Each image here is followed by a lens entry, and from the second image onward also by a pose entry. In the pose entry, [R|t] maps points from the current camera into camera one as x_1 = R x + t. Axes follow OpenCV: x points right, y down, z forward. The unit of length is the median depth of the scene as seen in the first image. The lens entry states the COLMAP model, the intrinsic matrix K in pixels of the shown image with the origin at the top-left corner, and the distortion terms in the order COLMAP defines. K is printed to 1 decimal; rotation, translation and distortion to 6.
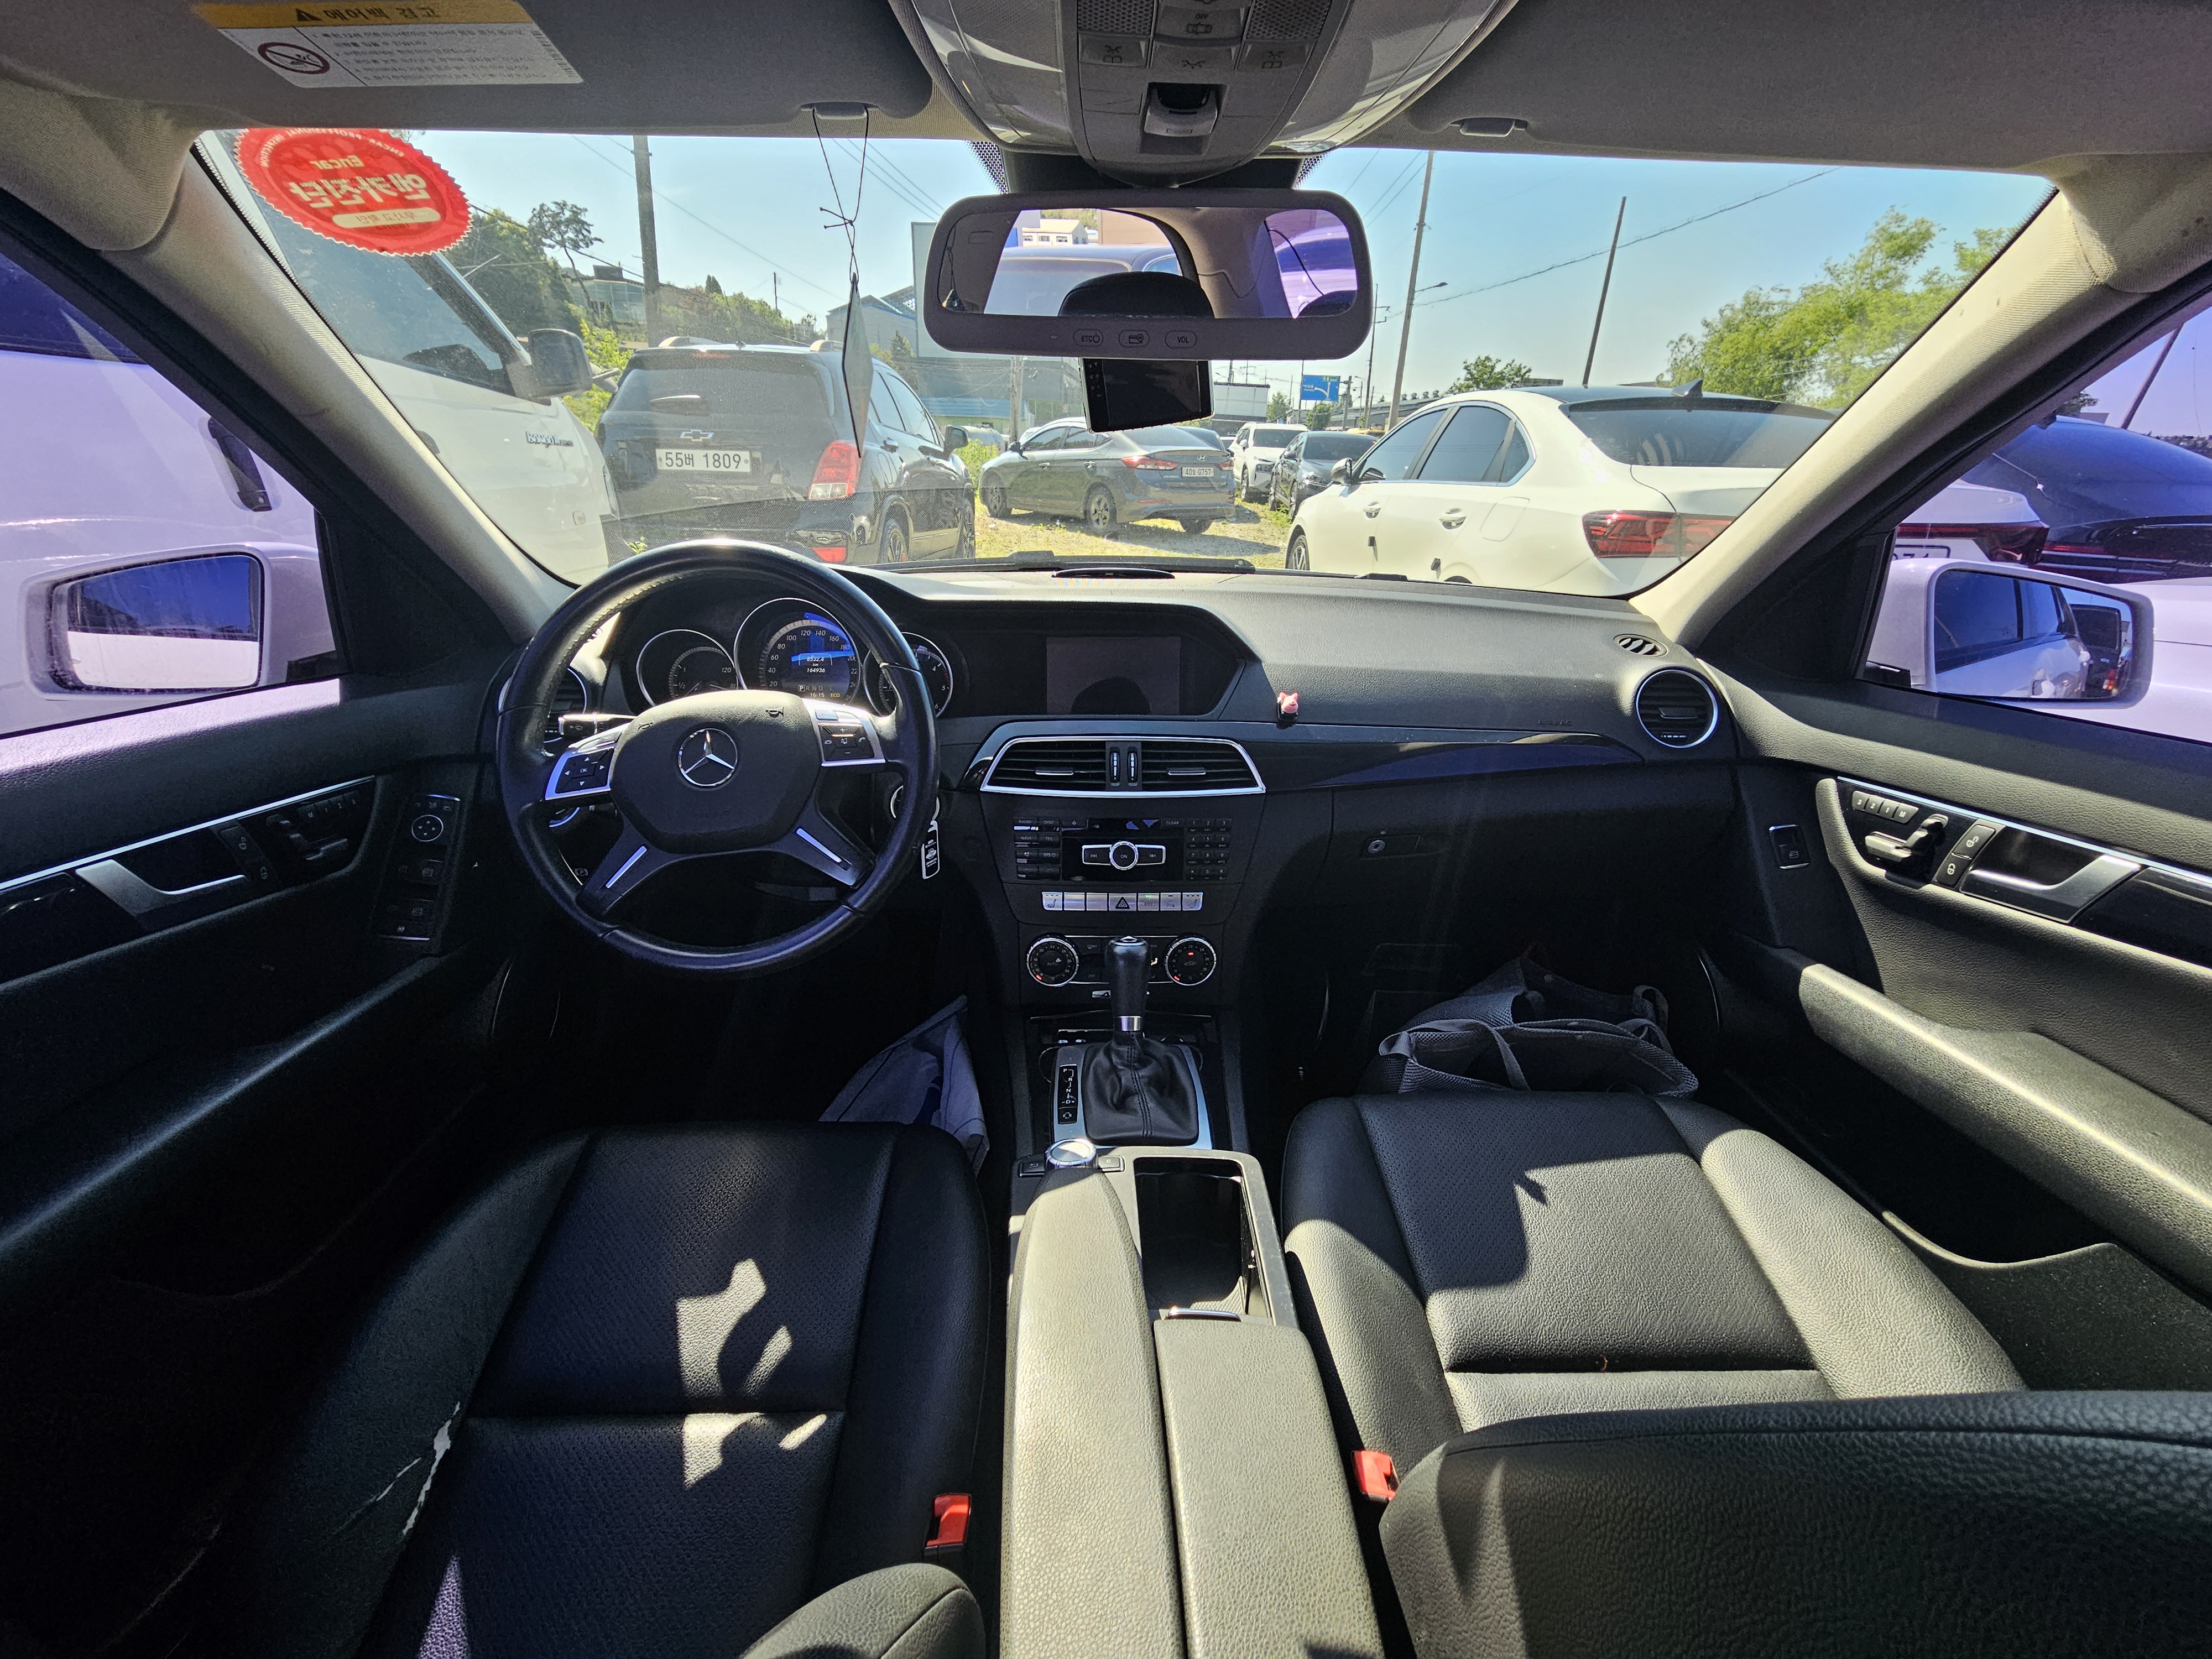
lens RADIAL K [[933.8, 0, 1102.9], [0, 933.8, 854.1], [0, 0, 1]] dist [-0.006294, 0.001166]
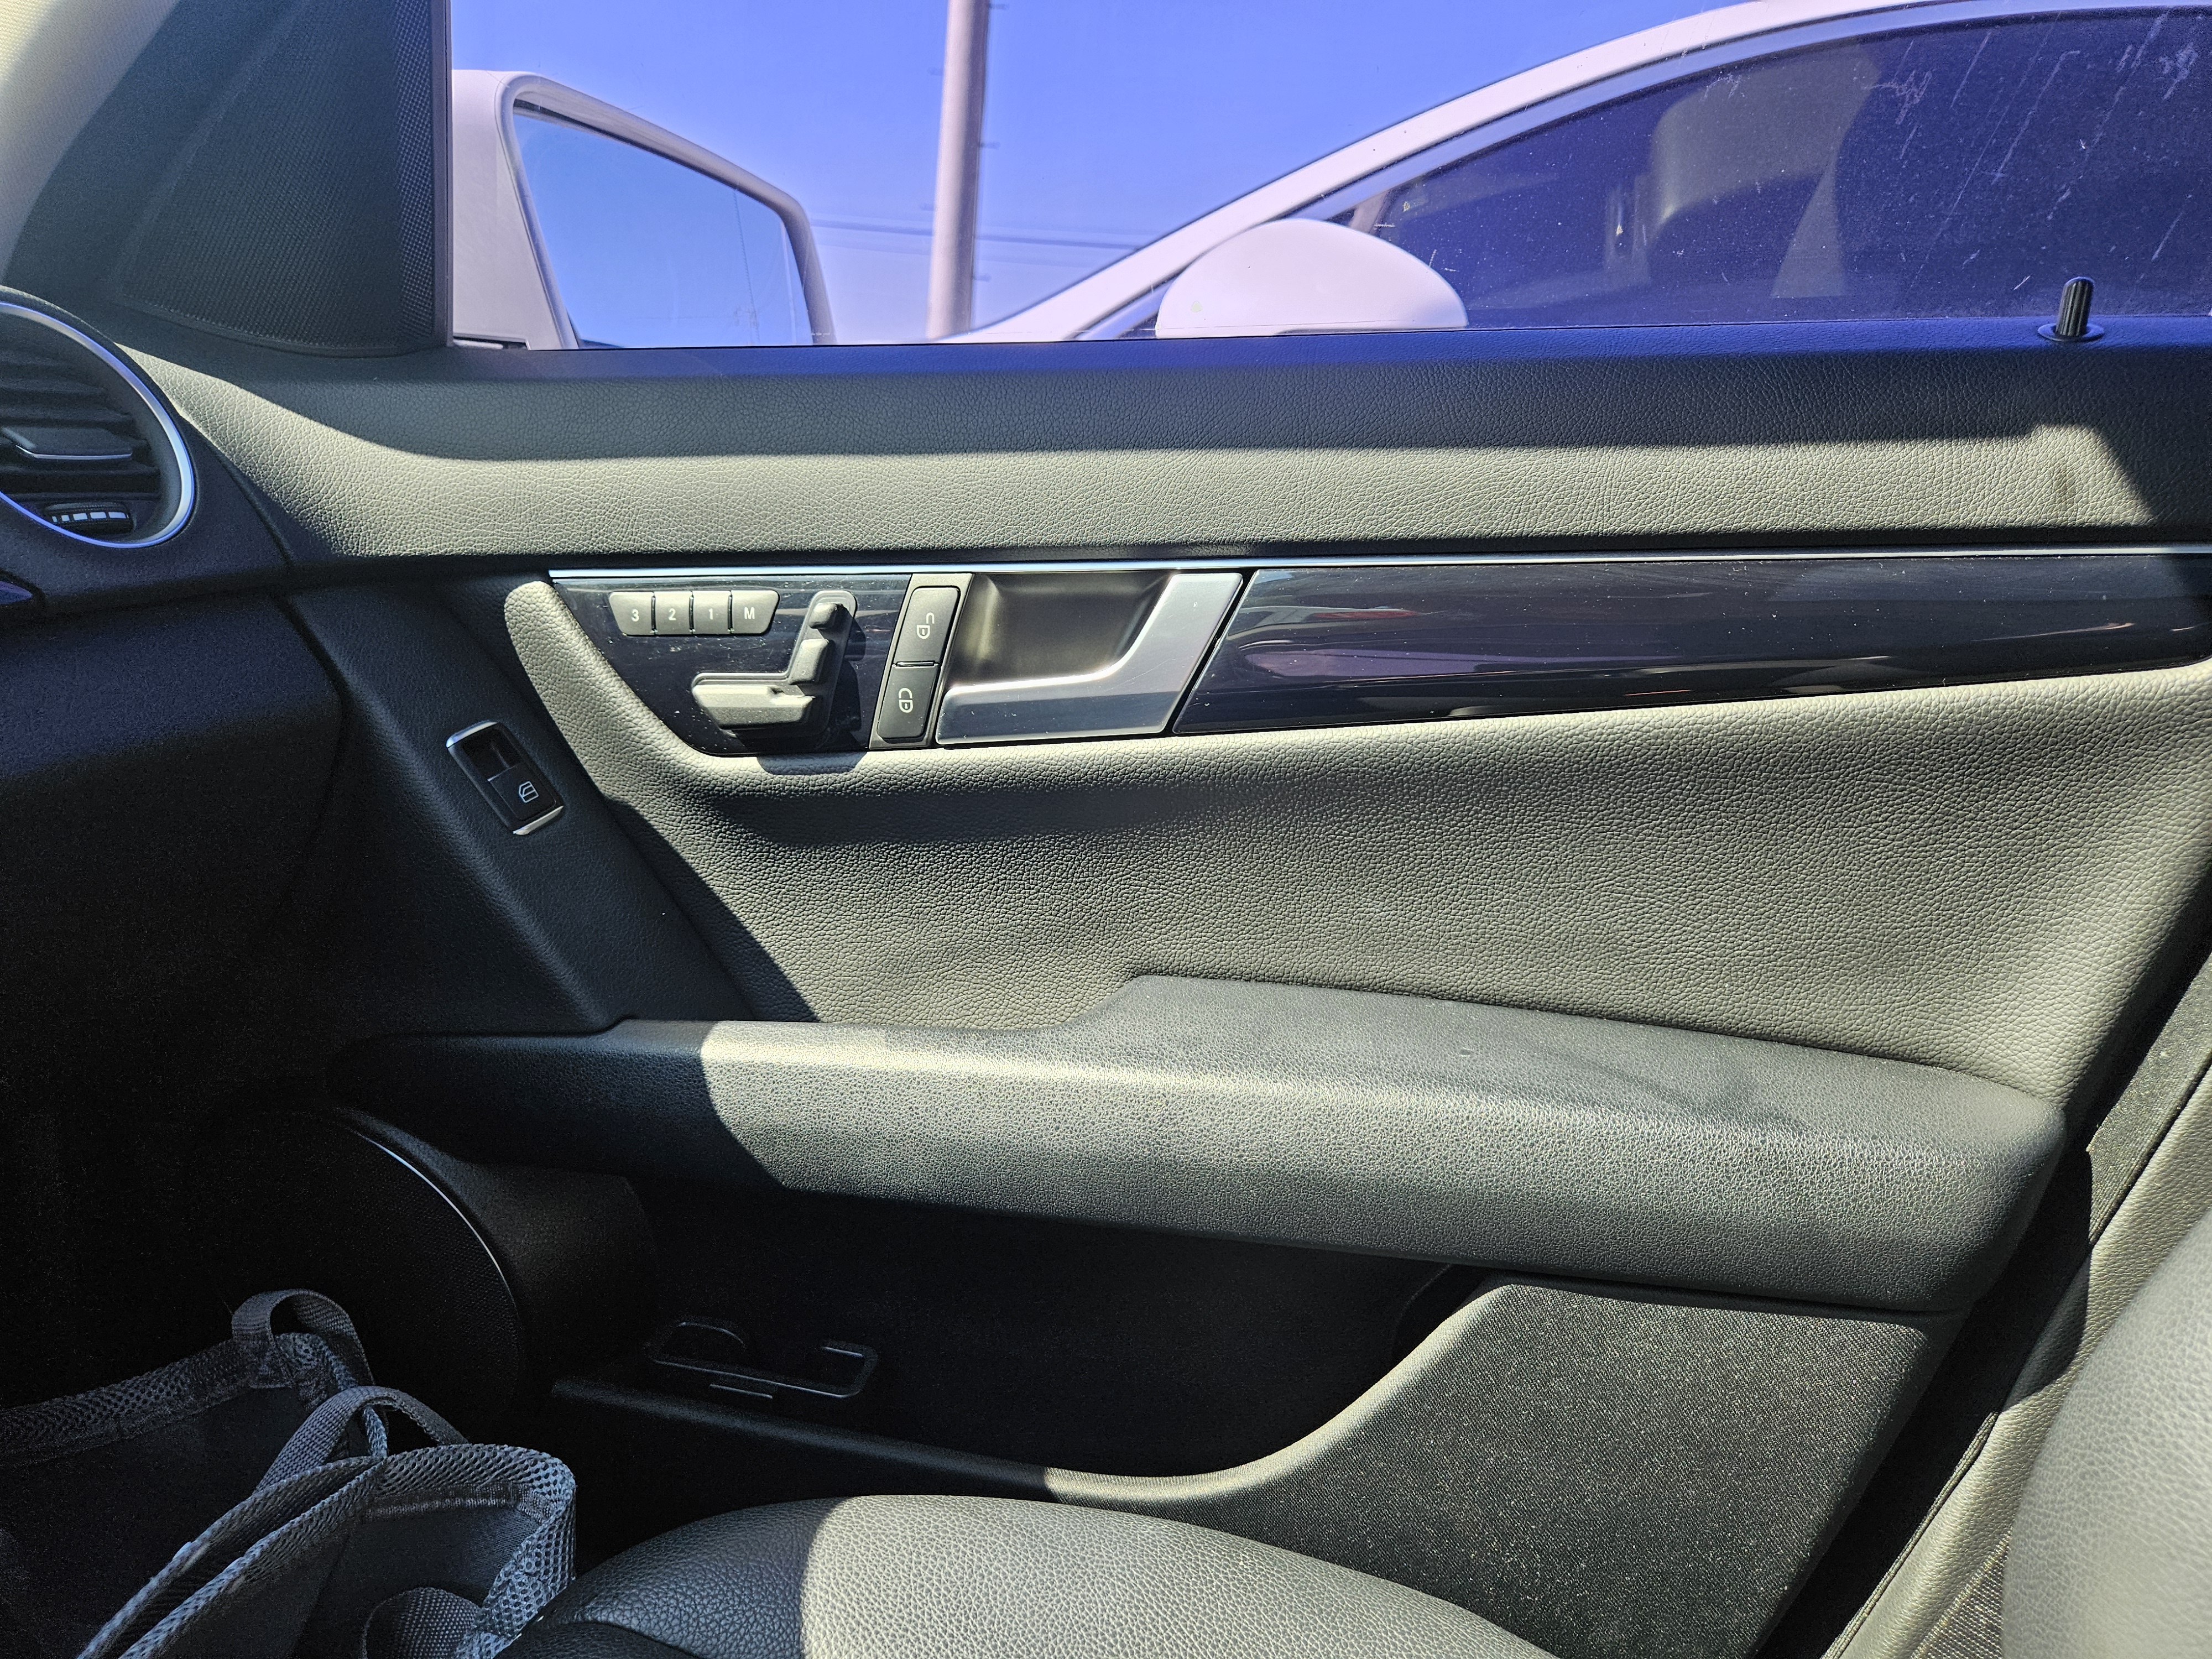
lens RADIAL K [[1526.2, 0, 1112.0], [0, 1526.2, 854.5], [0, 0, 1]] dist [0.053120, -0.042591]
pose [[0.255068, -0.253432, 0.933120, 0.233912], [0.315890, 0.933929, 0.167303, -0.006132], [-0.913867, 0.252090, 0.318273, 0.652778]]
